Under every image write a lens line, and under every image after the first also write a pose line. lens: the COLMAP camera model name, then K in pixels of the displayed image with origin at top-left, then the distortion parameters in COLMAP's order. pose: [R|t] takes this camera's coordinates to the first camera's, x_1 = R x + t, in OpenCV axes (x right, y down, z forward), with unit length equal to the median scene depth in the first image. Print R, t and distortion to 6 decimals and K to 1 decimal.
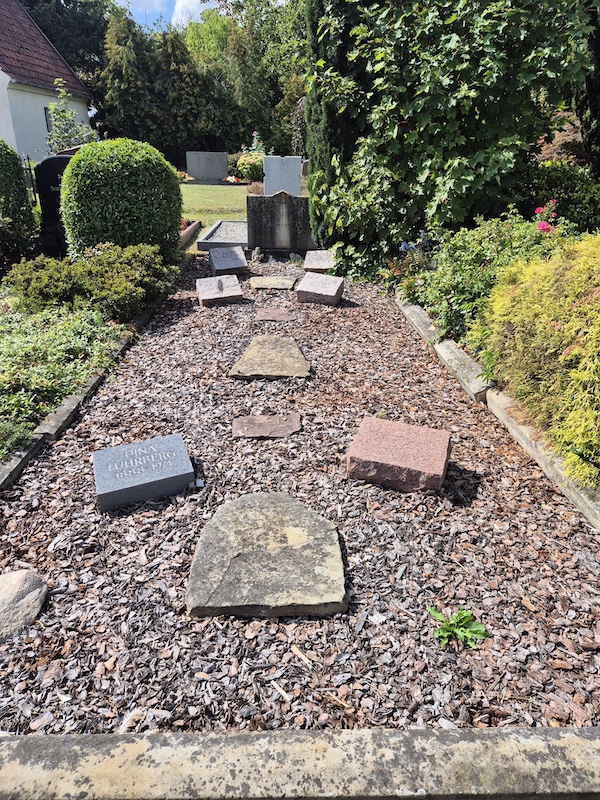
lens RADIAL K [[530.9, 0, 300.0], [0, 530.9, 400.0], [0, 0, 1]] dist [0.034837, -0.001153]
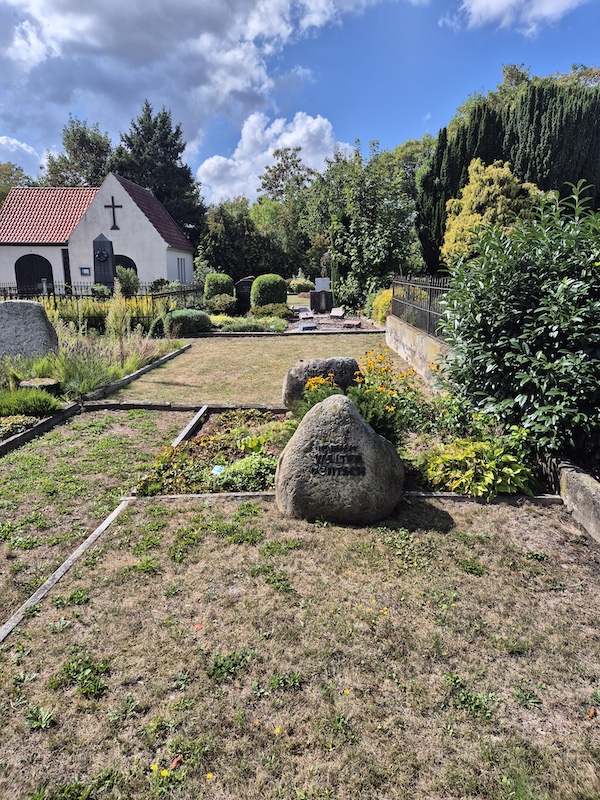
lens RADIAL K [[530.9, 0, 300.0], [0, 530.9, 400.0], [0, 0, 1]] dist [0.034837, -0.001153]
pose [[0.999442, -0.009770, -0.031943, -0.076057], [0.002806, 0.977451, -0.211146, 0.827060], [0.033285, 0.210938, 0.976933, -1.740937]]
